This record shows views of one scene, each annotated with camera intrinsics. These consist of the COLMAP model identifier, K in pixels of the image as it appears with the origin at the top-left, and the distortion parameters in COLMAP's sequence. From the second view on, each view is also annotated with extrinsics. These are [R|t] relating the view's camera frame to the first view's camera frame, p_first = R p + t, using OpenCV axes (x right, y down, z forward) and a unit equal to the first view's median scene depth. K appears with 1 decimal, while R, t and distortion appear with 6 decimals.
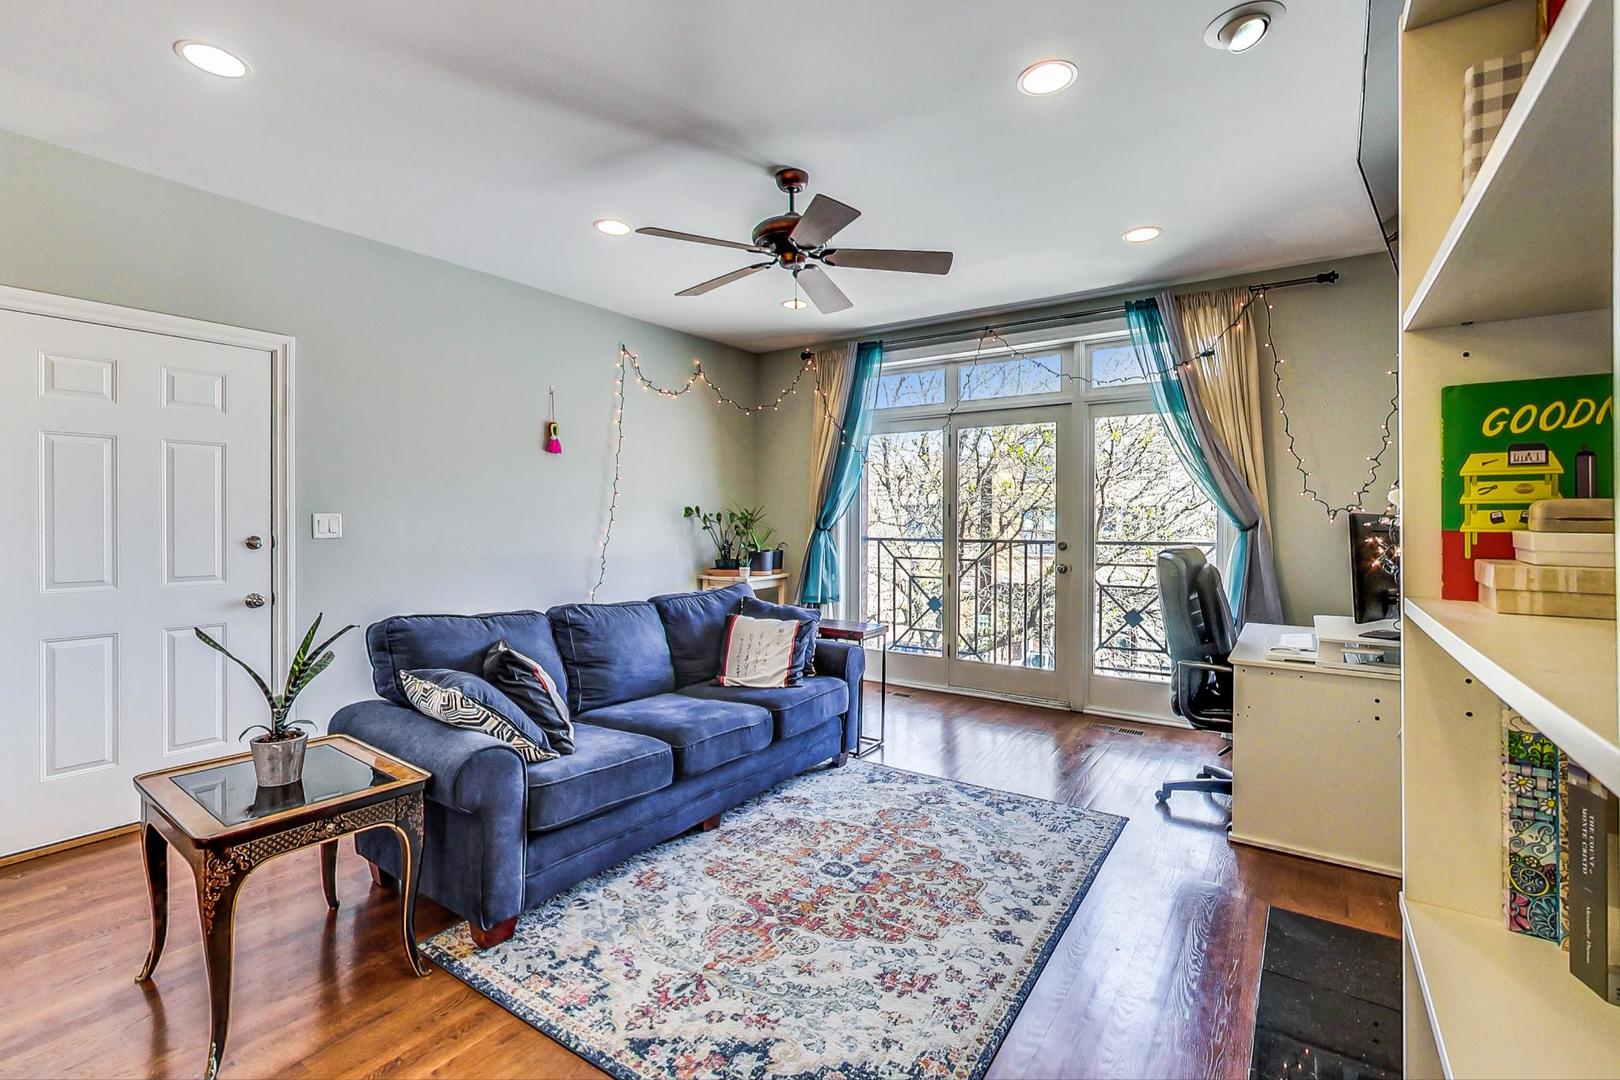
lens RADIAL K [[722.7, 0, 814.2], [0, 722.7, 518.6], [0, 0, 1]] dist [-0.002538, -0.000526]
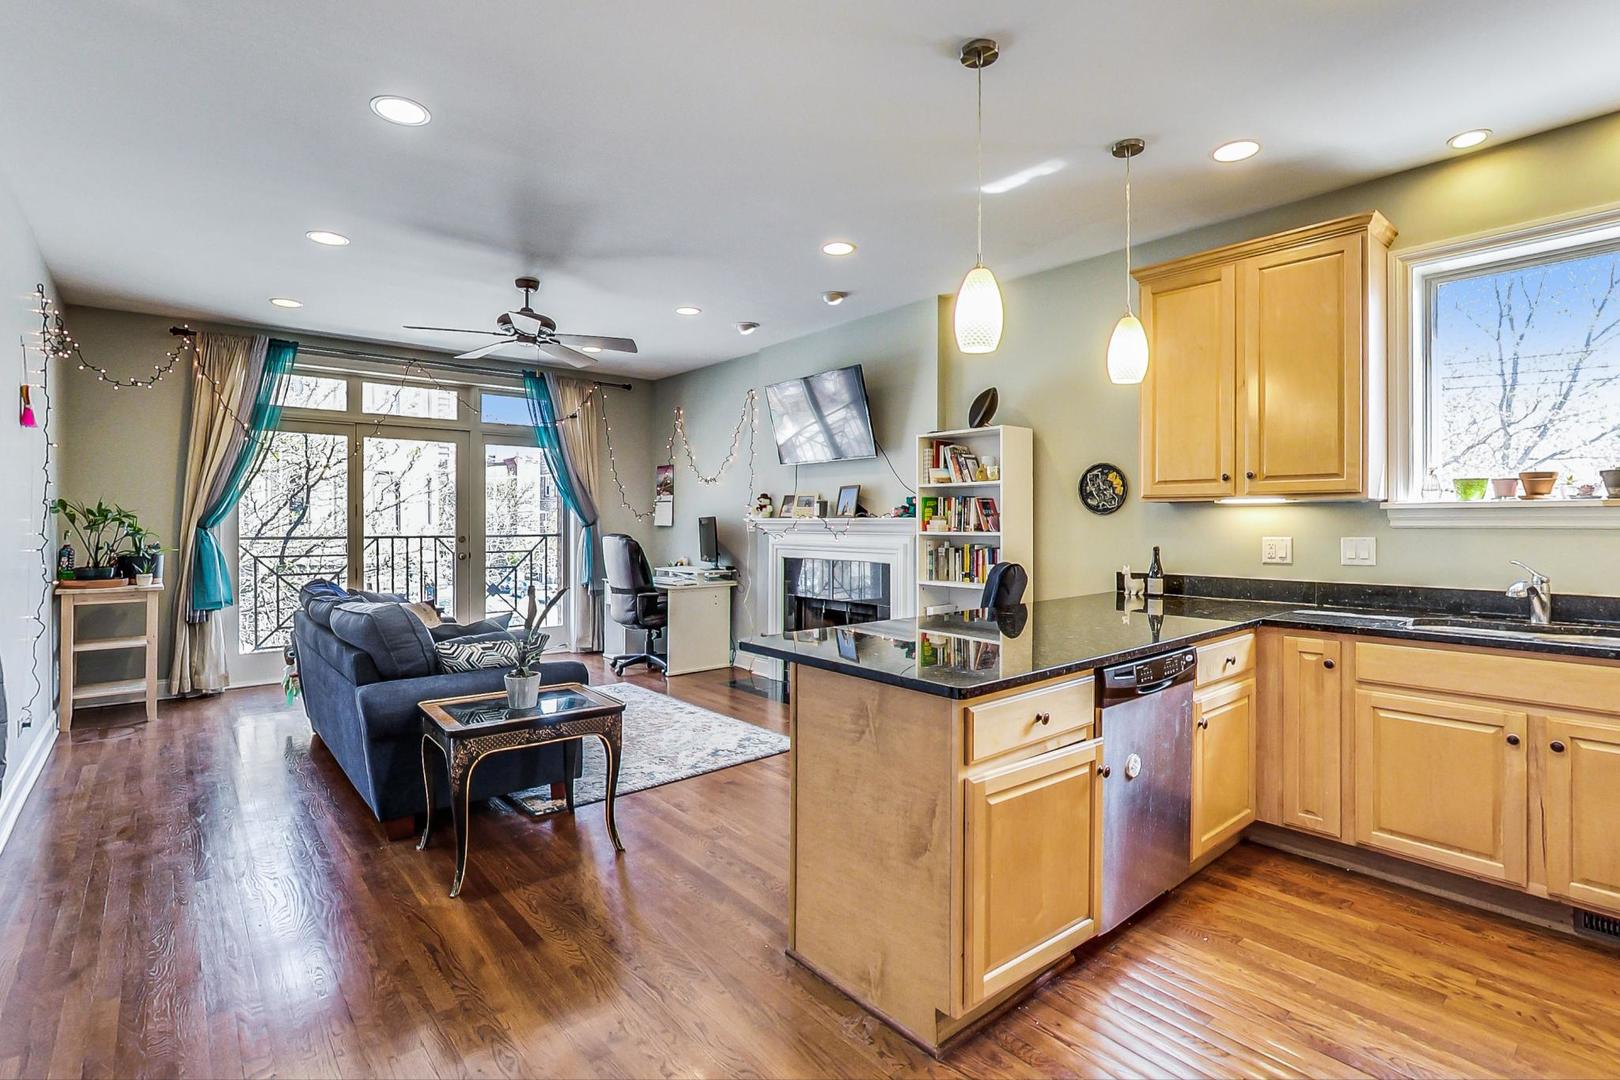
lens RADIAL K [[760.3, 0, 810.2], [0, 760.3, 521.3], [0, 0, 1]] dist [-0.000072, -0.000142]
pose [[0.257434, -0.005323, 0.966281, -1.616890], [-0.000034, 0.999985, 0.005517, -0.003081], [-0.966296, -0.001453, 0.257430, 0.068753]]
